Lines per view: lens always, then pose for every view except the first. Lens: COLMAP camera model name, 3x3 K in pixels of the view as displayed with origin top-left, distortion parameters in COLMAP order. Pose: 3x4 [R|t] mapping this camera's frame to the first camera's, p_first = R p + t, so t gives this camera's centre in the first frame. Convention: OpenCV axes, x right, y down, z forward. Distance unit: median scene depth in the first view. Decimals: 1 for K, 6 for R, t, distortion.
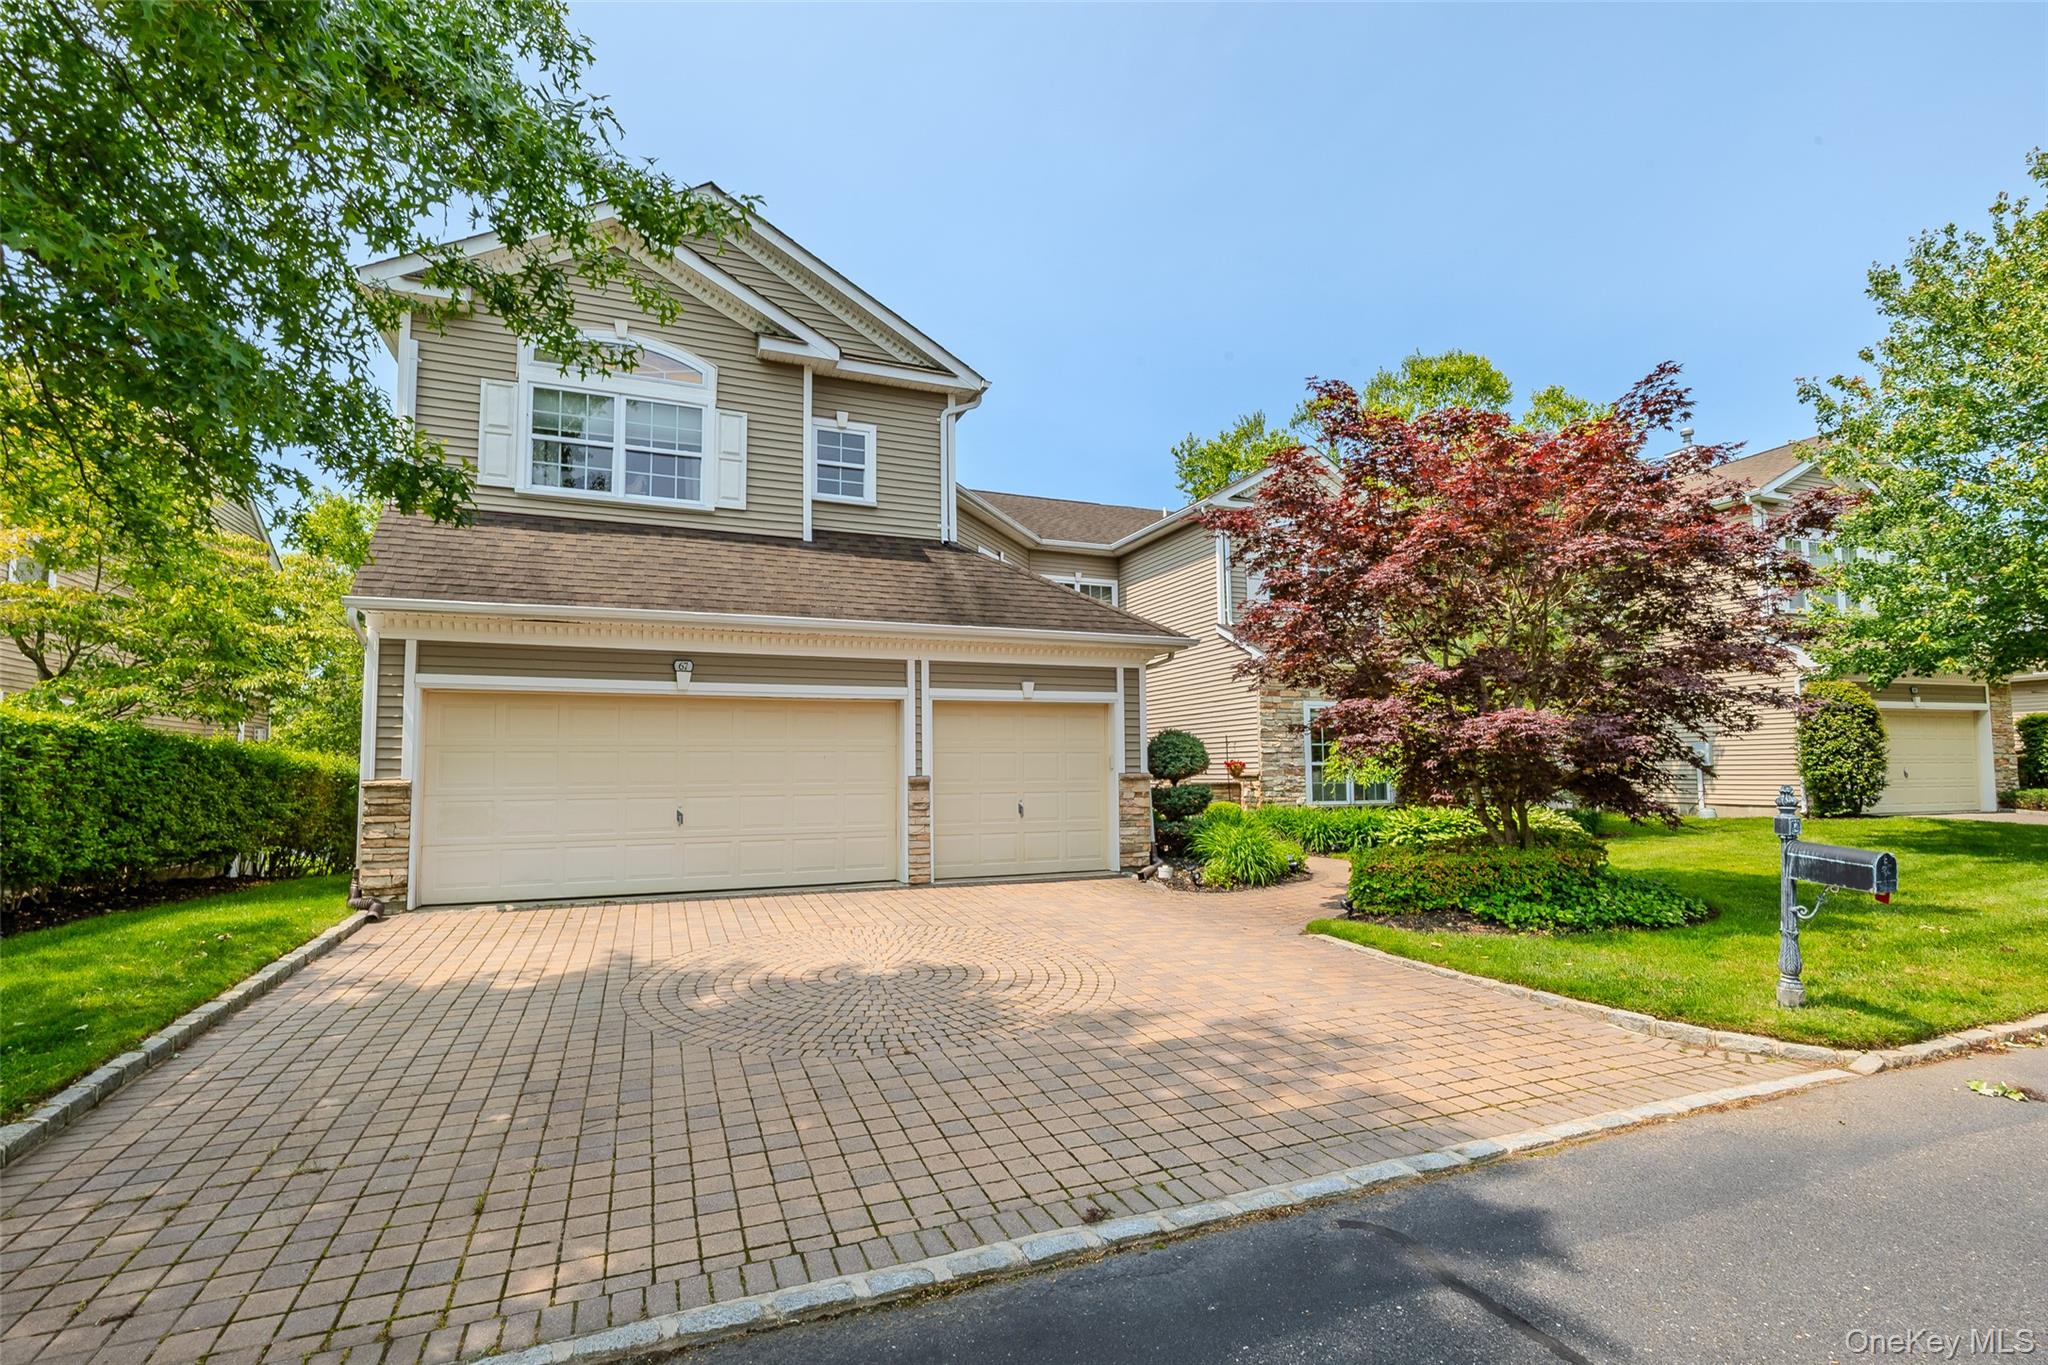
lens RADIAL K [[943.6, 0, 1016.1], [0, 943.6, 676.4], [0, 0, 1]] dist [0.001807, 0.000023]
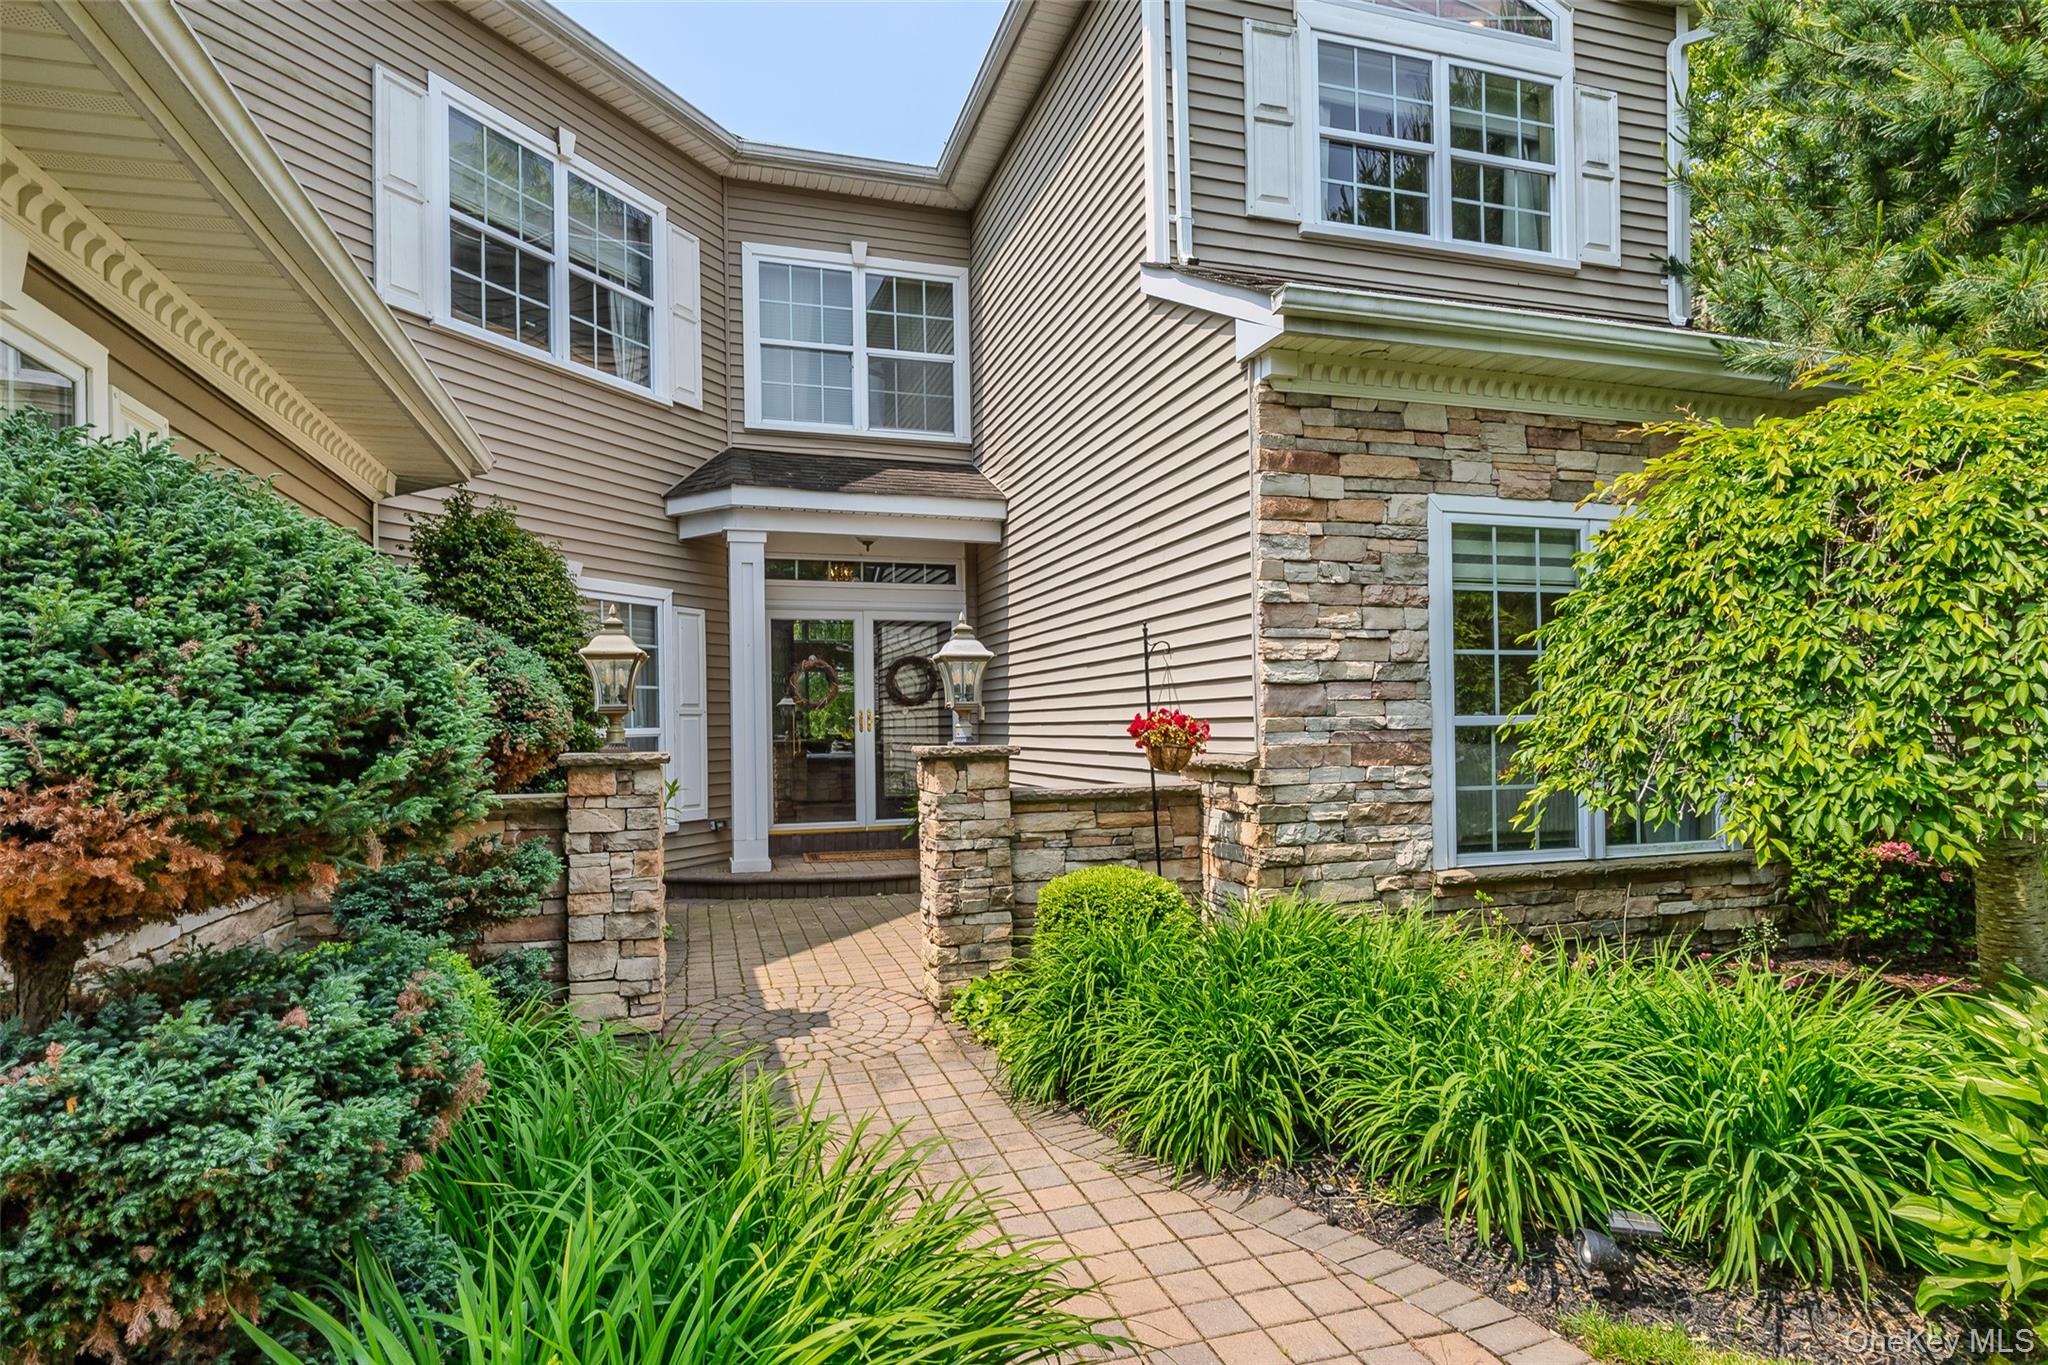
lens RADIAL K [[1105.4, 0, 1031.8], [0, 1105.4, 703.8], [0, 0, 1]] dist [-0.004879, -0.000301]
pose [[0.996839, -0.007319, -0.079107, 0.216182], [0.012511, 0.997785, 0.065338, 0.065043], [0.078454, -0.066121, 0.994723, 0.672159]]
